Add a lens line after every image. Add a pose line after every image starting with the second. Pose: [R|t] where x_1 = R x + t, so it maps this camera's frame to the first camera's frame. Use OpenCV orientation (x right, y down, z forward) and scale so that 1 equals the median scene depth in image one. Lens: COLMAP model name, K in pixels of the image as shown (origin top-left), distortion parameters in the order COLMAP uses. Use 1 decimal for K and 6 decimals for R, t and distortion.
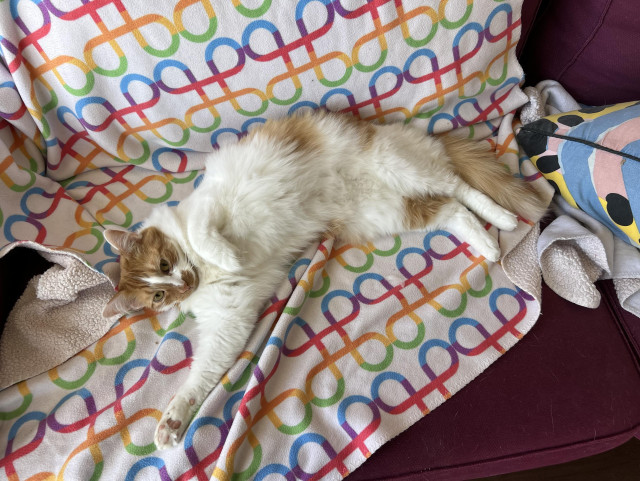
lens RADIAL K [[456.8, 0, 321.1], [0, 456.8, 236.2], [0, 0, 1]] dist [0.030440, -0.039037]
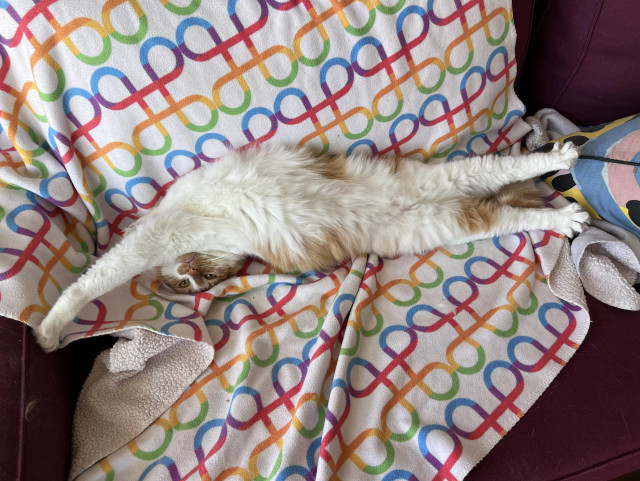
lens RADIAL K [[456.1, 0, 320.0], [0, 456.1, 240.5], [0, 0, 1]] dist [0.027862, -0.034820]
pose [[0.990863, -0.133475, 0.019355, -0.120841], [0.134820, 0.984186, -0.114896, 0.024157], [-0.003714, 0.116455, 0.993189, -0.046056]]
